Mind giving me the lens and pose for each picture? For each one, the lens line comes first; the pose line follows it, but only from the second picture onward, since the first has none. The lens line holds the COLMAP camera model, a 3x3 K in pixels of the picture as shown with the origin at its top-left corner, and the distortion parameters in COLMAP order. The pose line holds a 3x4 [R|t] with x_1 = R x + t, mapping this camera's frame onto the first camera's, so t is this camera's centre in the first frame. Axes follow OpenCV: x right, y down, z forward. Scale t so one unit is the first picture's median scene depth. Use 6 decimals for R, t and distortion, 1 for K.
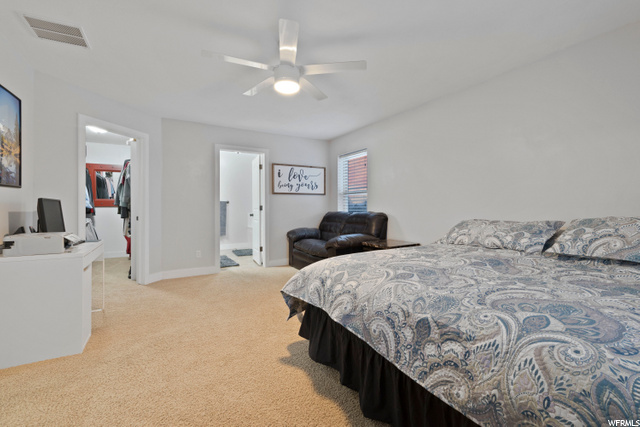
lens RADIAL K [[276.3, 0, 320.0], [0, 276.3, 213.5], [0, 0, 1]] dist [-0.000323, -0.000089]
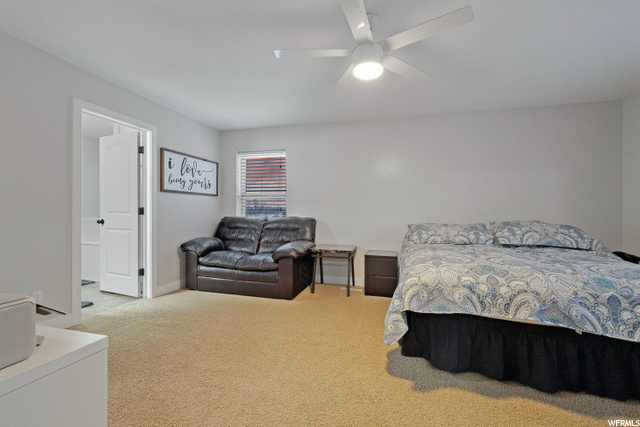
lens RADIAL K [[276.3, 0, 320.0], [0, 276.3, 213.5], [0, 0, 1]] dist [-0.000323, -0.000089]
pose [[0.726529, 0.007198, 0.687098, -0.355591], [0.002744, 0.999907, -0.013376, -0.004146], [-0.687131, 0.011604, 0.726441, 0.213302]]
